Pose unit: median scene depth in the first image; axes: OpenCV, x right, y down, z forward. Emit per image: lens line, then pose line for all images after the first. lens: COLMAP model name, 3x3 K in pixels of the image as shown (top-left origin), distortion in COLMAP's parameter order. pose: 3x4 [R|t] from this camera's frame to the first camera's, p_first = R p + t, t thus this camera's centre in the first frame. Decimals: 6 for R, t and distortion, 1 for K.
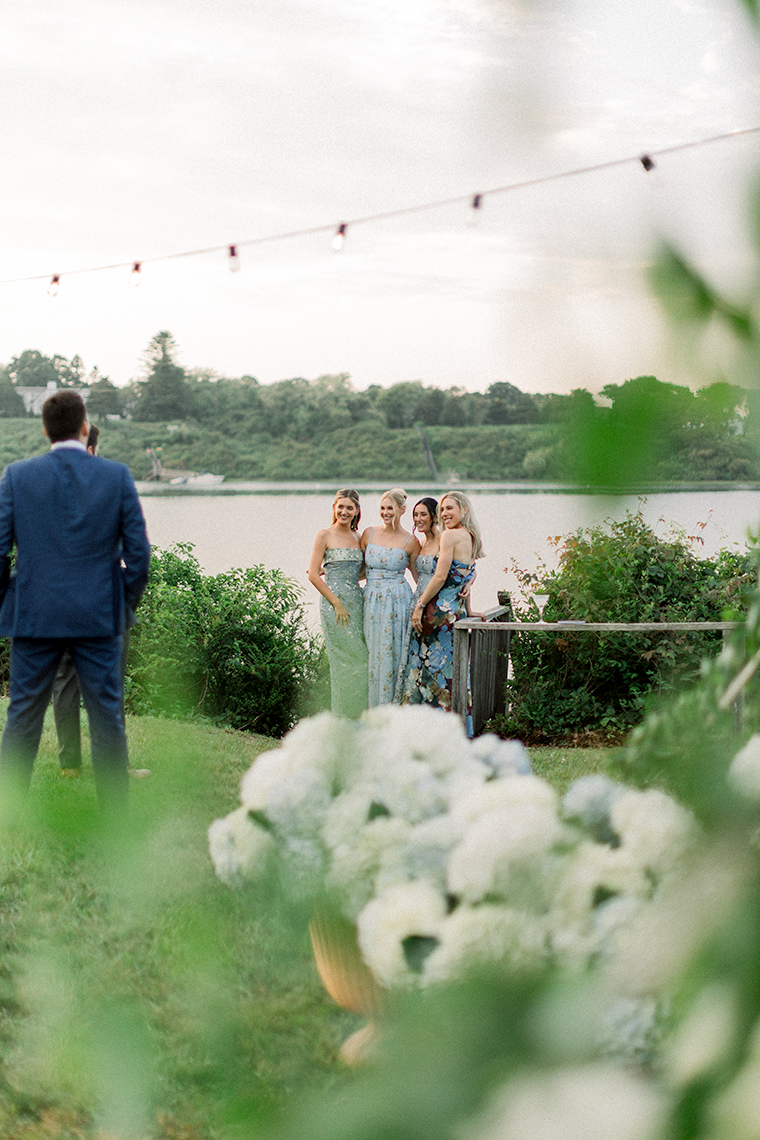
lens RADIAL K [[1690.7, 0, 380.0], [0, 1690.7, 570.0], [0, 0, 1]] dist [0.019766, 0.018141]
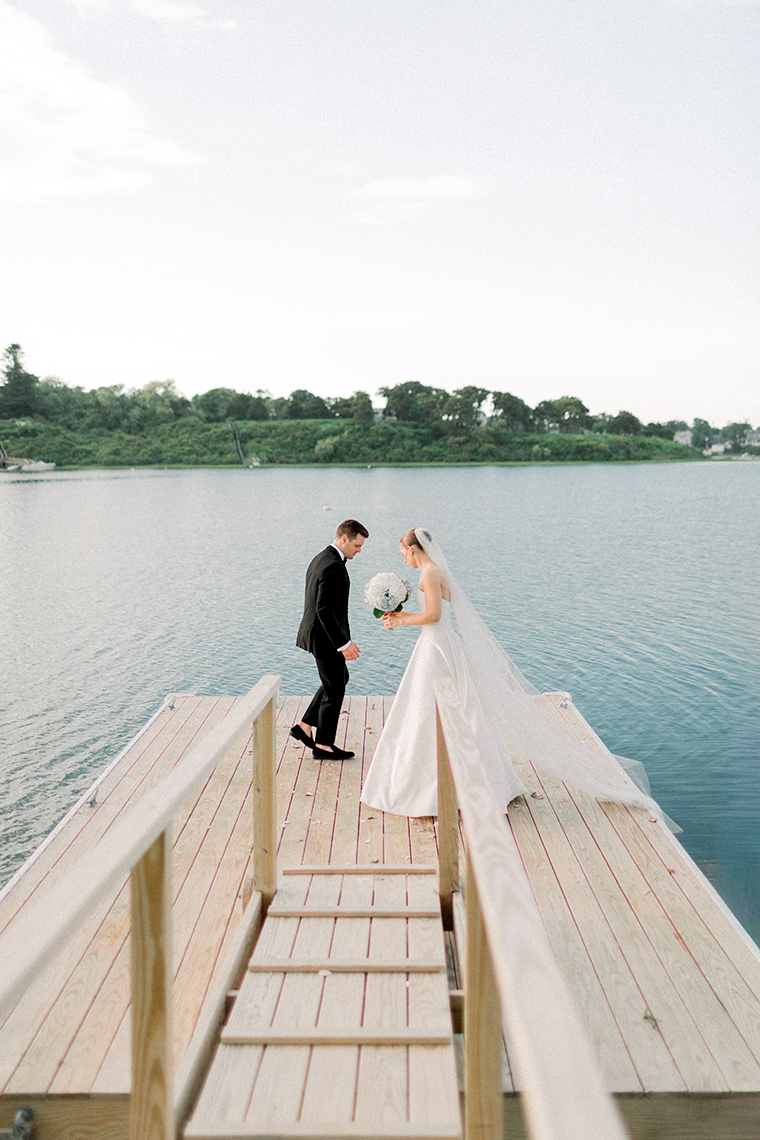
lens RADIAL K [[1116.1, 0, 380.0], [0, 1116.1, 570.0], [0, 0, 1]] dist [0.009696, 0.004906]
pose [[0.991632, -0.025141, 0.126627, 0.026209], [0.020794, 0.999152, 0.035532, -0.003535], [-0.127413, -0.032602, 0.991314, 0.183641]]
